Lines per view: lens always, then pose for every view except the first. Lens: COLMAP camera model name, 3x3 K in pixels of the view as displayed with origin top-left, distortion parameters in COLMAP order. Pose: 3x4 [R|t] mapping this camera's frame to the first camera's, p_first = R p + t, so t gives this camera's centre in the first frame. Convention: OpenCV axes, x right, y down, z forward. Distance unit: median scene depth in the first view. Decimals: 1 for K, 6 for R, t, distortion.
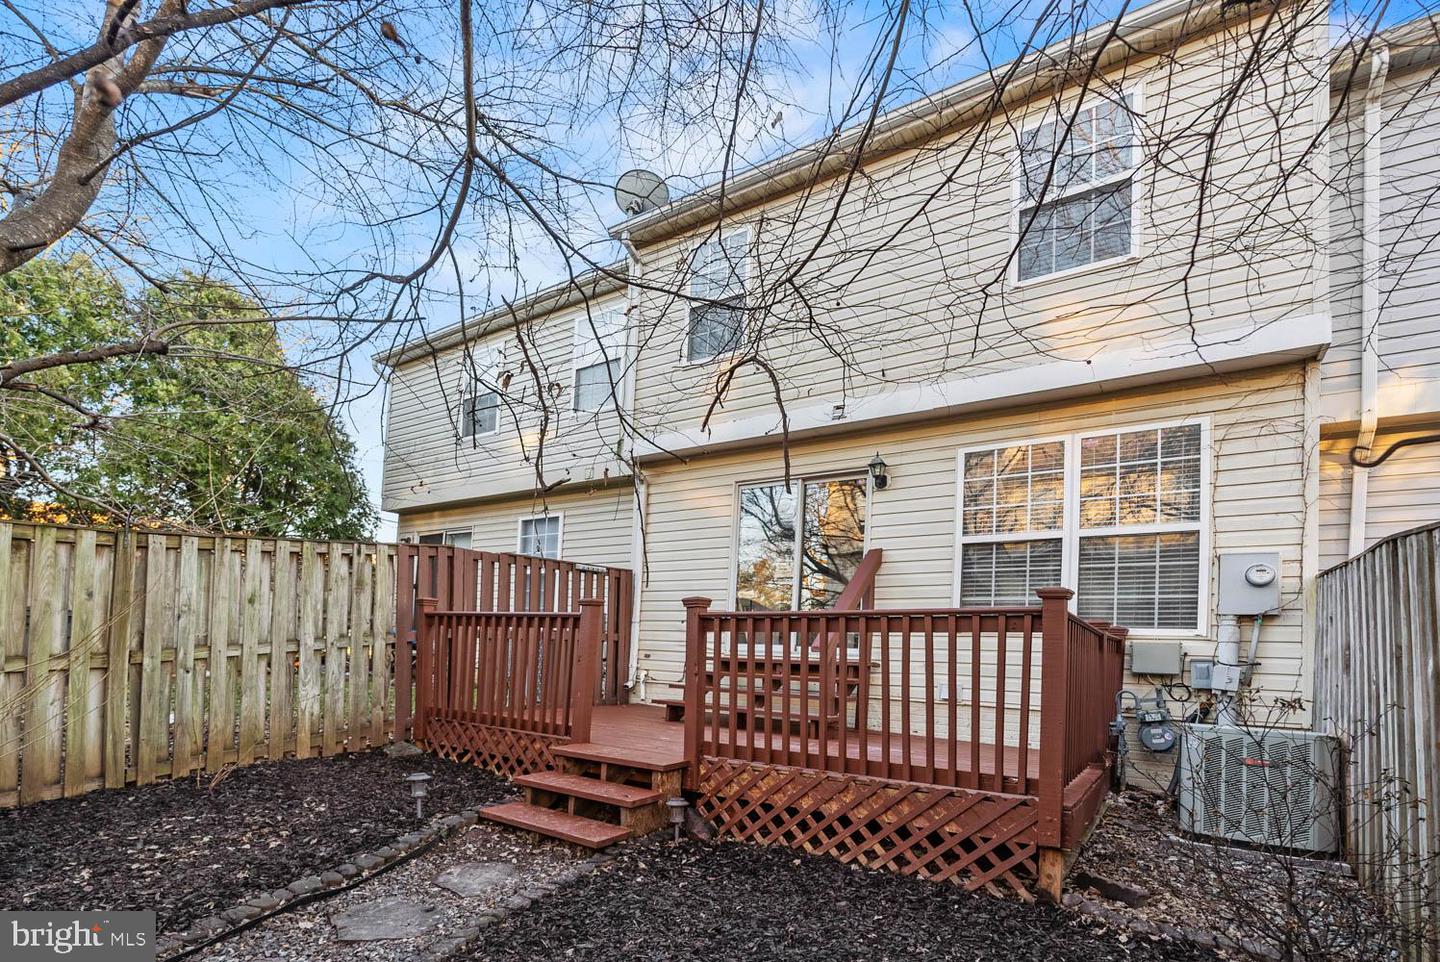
lens RADIAL K [[647.9, 0, 717.0], [0, 647.9, 472.1], [0, 0, 1]] dist [0.001295, 0.000111]
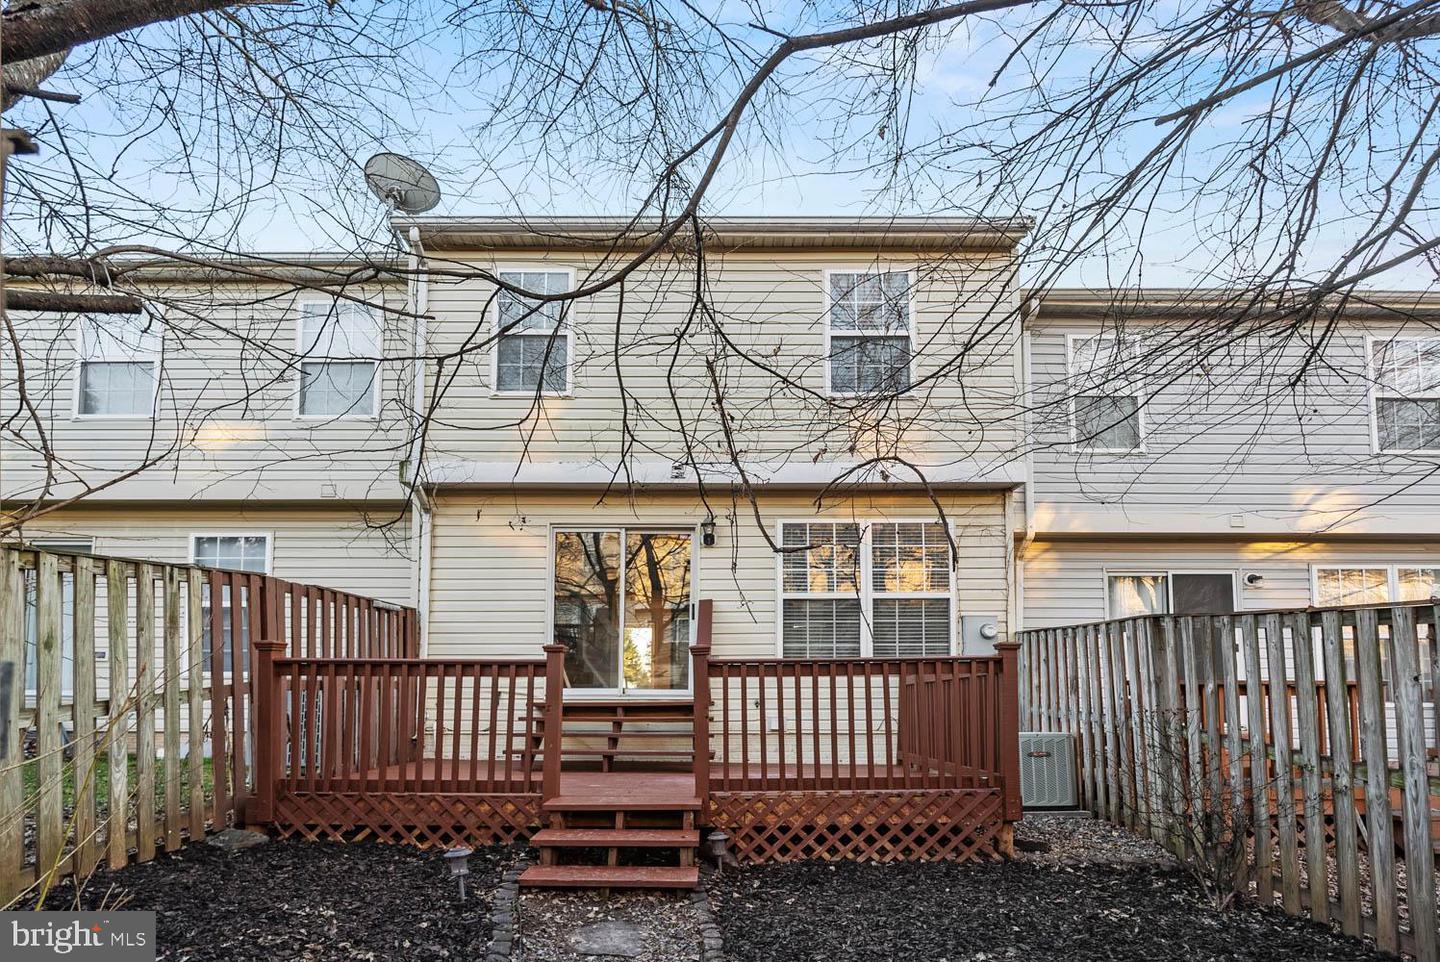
lens RADIAL K [[642.6, 0, 714.5], [0, 642.6, 498.6], [0, 0, 1]] dist [-0.005293, -0.000045]
pose [[0.850395, 0.121583, 0.511904, -0.476241], [-0.109610, 0.992526, -0.053647, 0.004996], [-0.514601, -0.010489, 0.857366, 0.062561]]
